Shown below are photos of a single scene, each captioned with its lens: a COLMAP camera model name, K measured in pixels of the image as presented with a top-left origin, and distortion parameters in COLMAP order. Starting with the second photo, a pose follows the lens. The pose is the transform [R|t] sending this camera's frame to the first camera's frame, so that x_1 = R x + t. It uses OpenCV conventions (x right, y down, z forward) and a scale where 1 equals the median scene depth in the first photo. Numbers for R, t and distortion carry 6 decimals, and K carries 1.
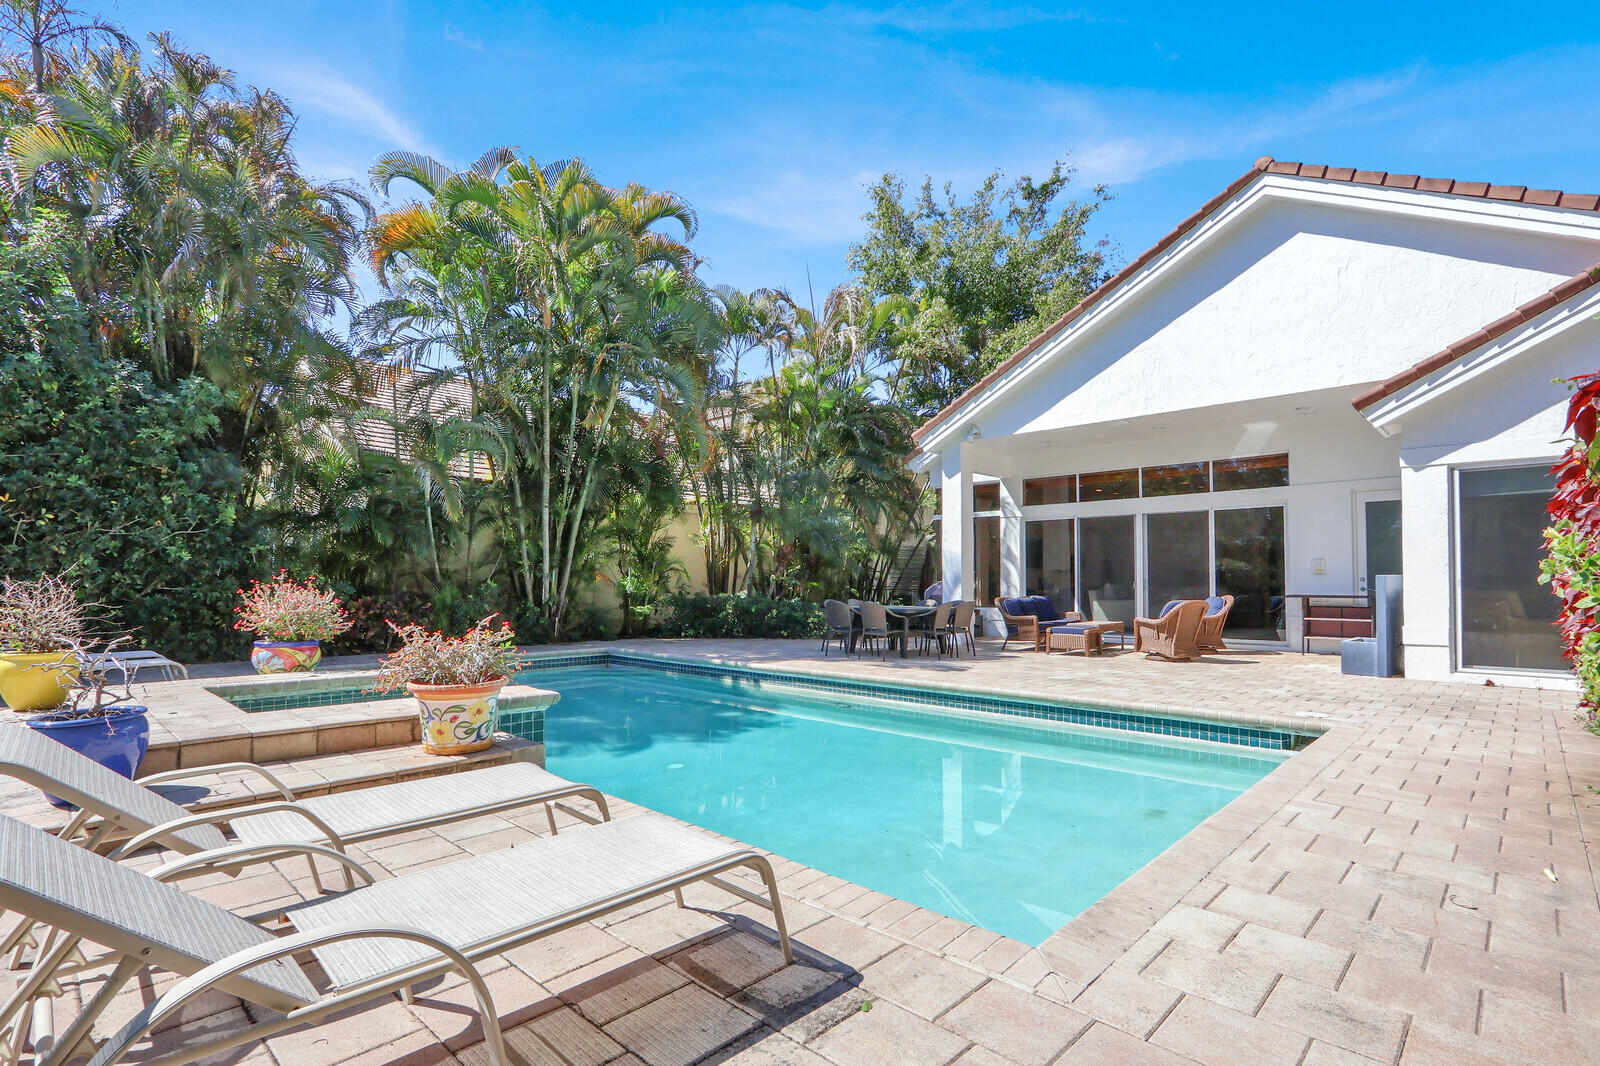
lens RADIAL K [[772.6, 0, 805.2], [0, 772.6, 565.6], [0, 0, 1]] dist [-0.016802, 0.000125]
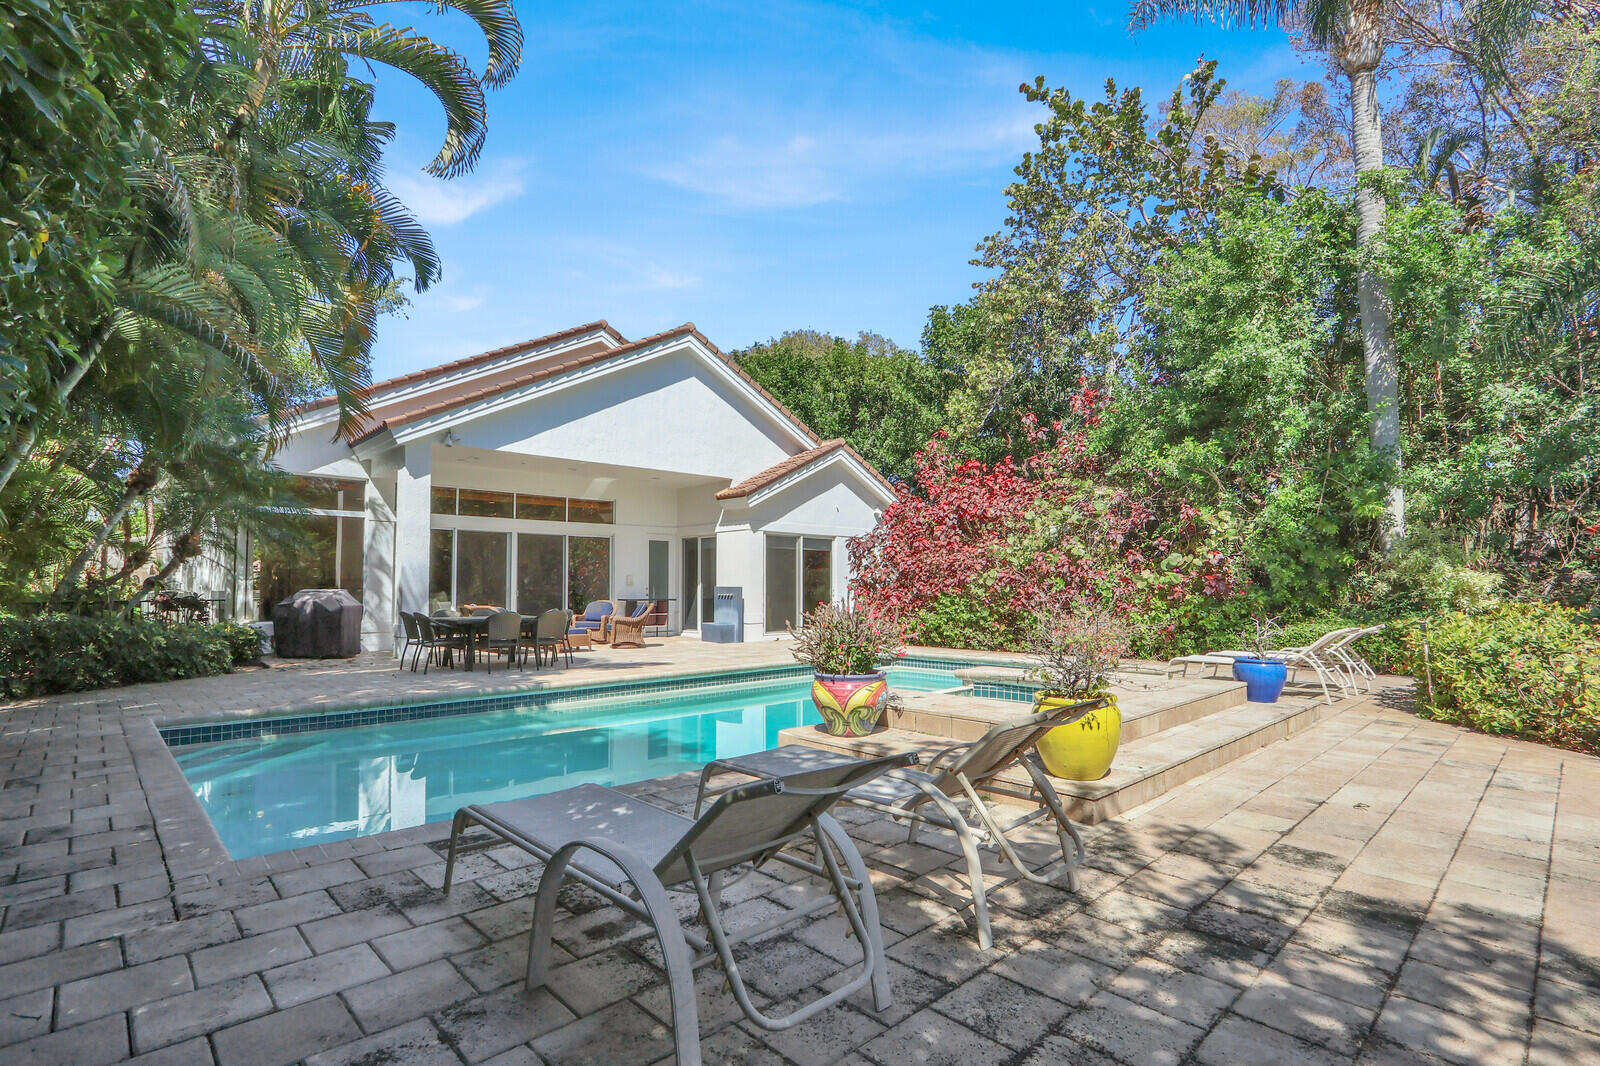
lens RADIAL K [[772.6, 0, 805.2], [0, 772.6, 565.6], [0, 0, 1]] dist [-0.016802, 0.000125]
pose [[0.034535, 0.029925, 0.998955, -0.872086], [-0.021469, 0.999343, -0.029195, 0.010161], [-0.999173, -0.020438, 0.035155, 0.621112]]
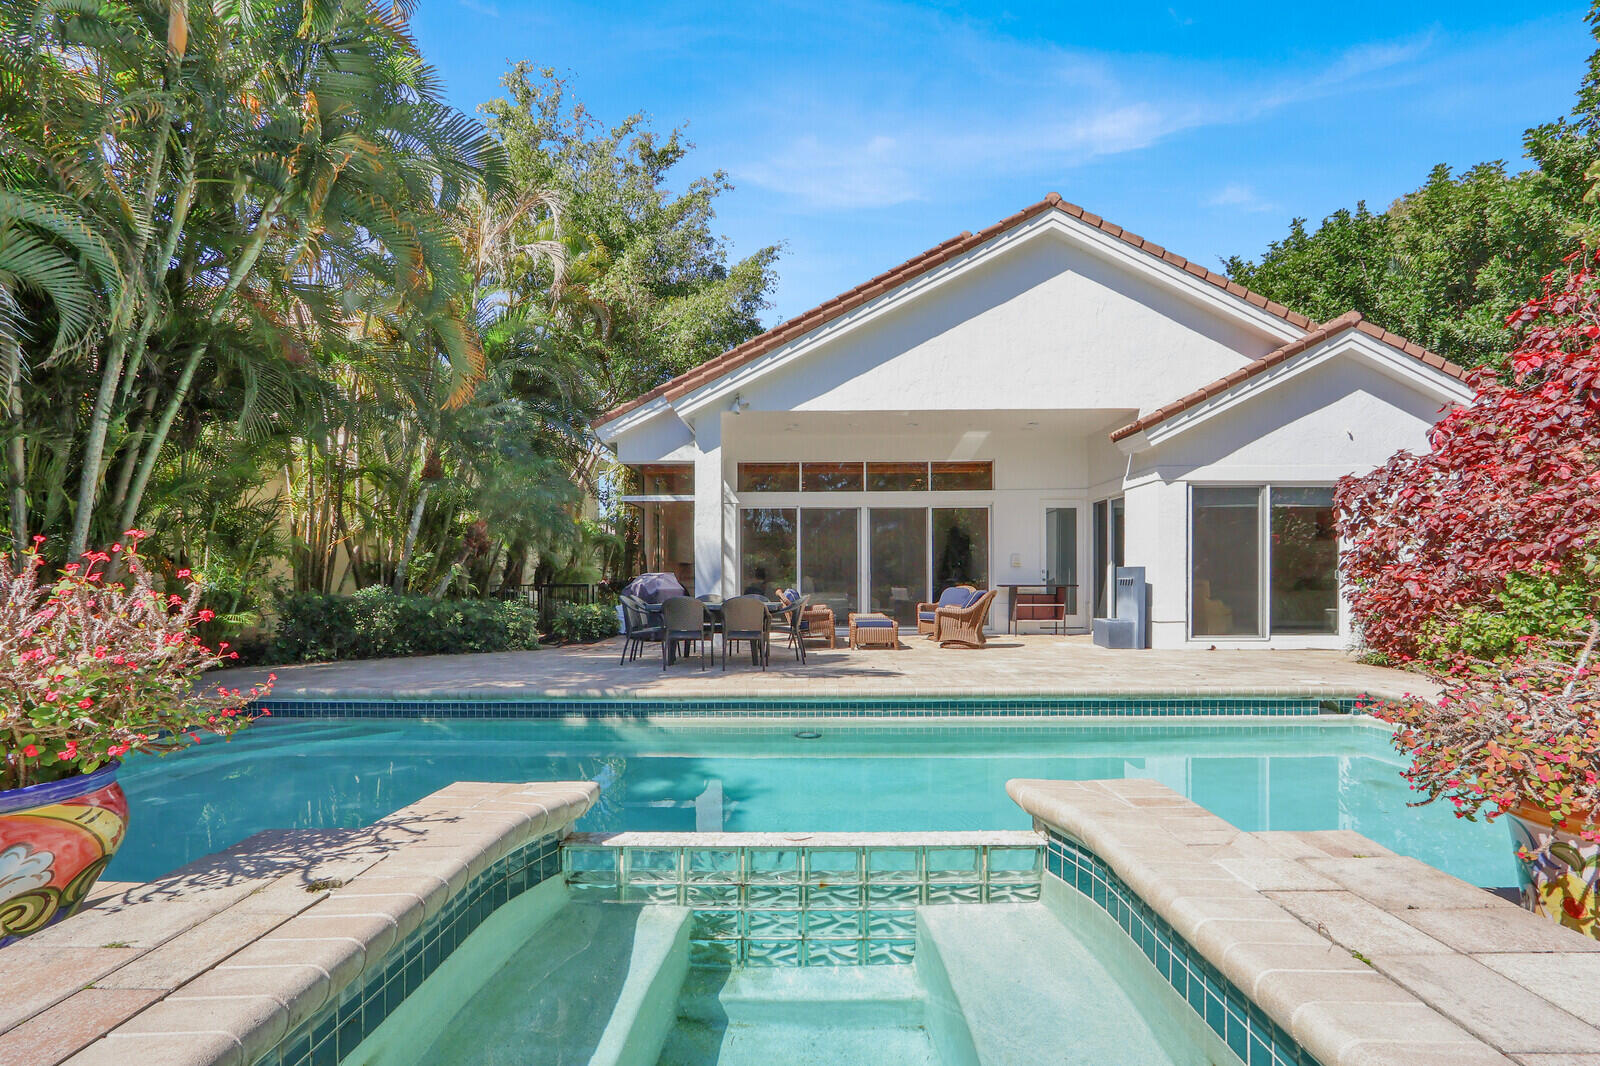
lens RADIAL K [[765.0, 0, 794.7], [0, 765.0, 584.2], [0, 0, 1]] dist [-0.017403, 0.000342]
pose [[0.732183, -0.007669, 0.681064, -0.392914], [-0.012060, 0.999634, 0.024221, 0.014135], [-0.681001, -0.025947, 0.731823, 0.383094]]
